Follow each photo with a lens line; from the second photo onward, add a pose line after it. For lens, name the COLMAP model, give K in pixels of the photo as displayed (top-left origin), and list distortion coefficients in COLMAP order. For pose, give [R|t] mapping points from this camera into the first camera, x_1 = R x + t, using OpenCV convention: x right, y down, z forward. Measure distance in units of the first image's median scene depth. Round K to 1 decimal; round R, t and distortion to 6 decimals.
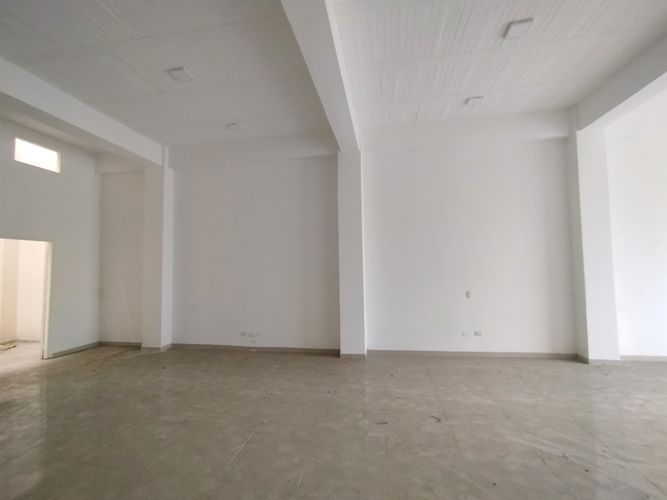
lens RADIAL K [[304.4, 0, 335.7], [0, 304.4, 248.9], [0, 0, 1]] dist [-0.027342, 0.014151]
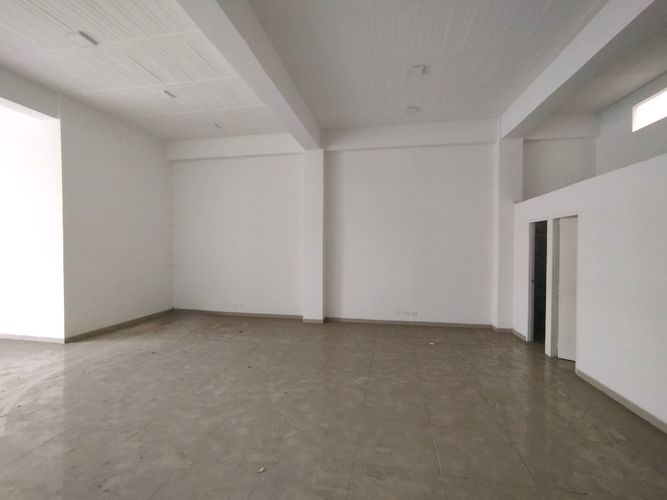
lens RADIAL K [[304.4, 0, 335.0], [0, 304.4, 250.5], [0, 0, 1]] dist [-0.027342, 0.014151]
pose [[-0.999717, 0.012683, 0.020111, -0.256433], [0.011579, 0.998469, -0.054097, 0.064003], [-0.020766, -0.053849, -0.998333, 1.028019]]
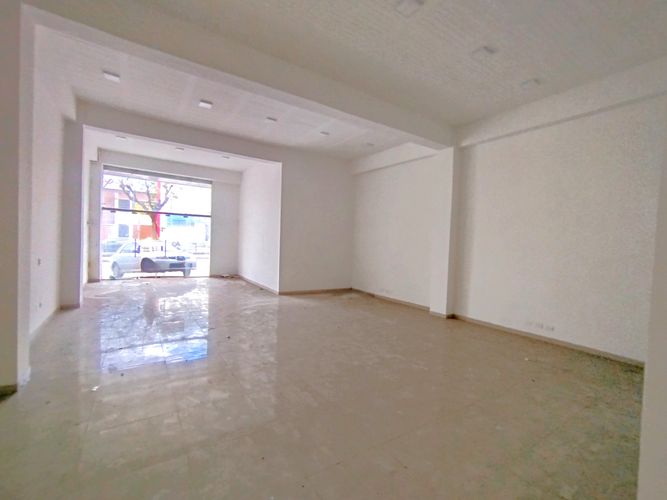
lens RADIAL K [[304.4, 0, 333.9], [0, 304.4, 250.7], [0, 0, 1]] dist [-0.027342, 0.014151]
pose [[-0.680259, -0.034555, 0.732157, -0.778934], [-0.076047, 0.996825, -0.023611, 0.078479], [-0.729016, -0.071740, -0.680727, 0.994174]]
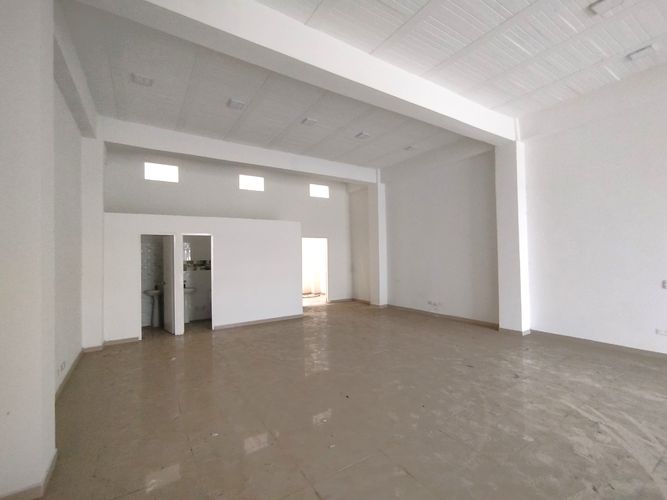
lens RADIAL K [[304.4, 0, 333.7], [0, 304.4, 252.5], [0, 0, 1]] dist [-0.027342, 0.014151]
pose [[0.673878, -0.003515, -0.738834, 0.443310], [0.051875, 0.997746, 0.042568, -0.016598], [0.737019, -0.067013, 0.672542, -0.201645]]
